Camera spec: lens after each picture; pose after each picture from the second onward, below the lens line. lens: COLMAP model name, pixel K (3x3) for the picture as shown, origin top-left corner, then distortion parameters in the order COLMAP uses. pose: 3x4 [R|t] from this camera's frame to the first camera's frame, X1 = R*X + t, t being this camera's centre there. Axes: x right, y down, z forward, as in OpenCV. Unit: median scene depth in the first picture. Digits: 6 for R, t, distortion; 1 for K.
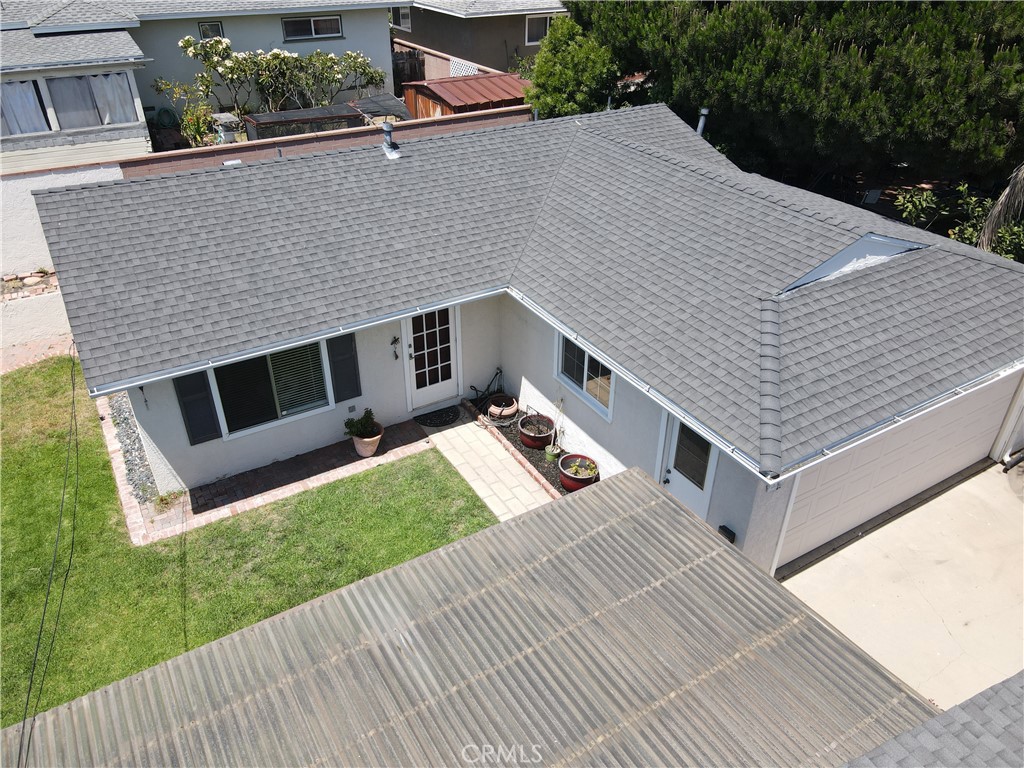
lens RADIAL K [[753.3, 0, 510.9], [0, 753.3, 381.4], [0, 0, 1]] dist [0.014478, 0.001138]
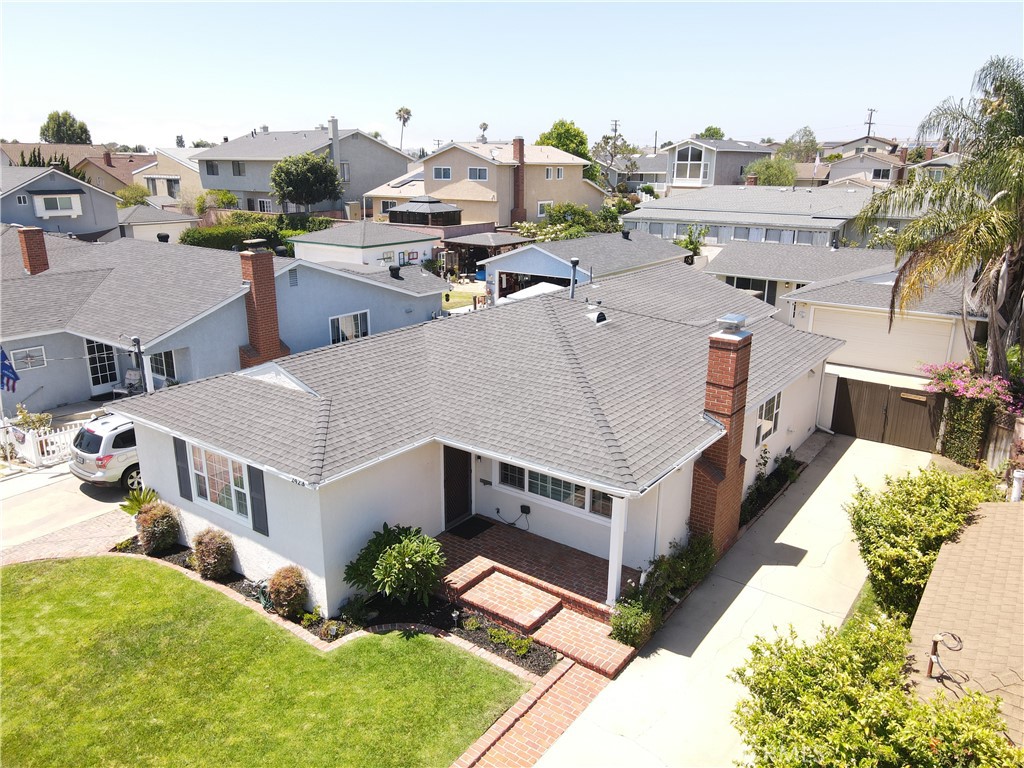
lens RADIAL K [[753.3, 0, 511.9], [0, 753.3, 384.0], [0, 0, 1]] dist [0.014478, 0.001138]
pose [[0.376056, 0.266244, -0.887523, 2.488920], [-0.503760, 0.862653, 0.045333, 0.755357], [0.777694, 0.430051, 0.458529, -1.287693]]
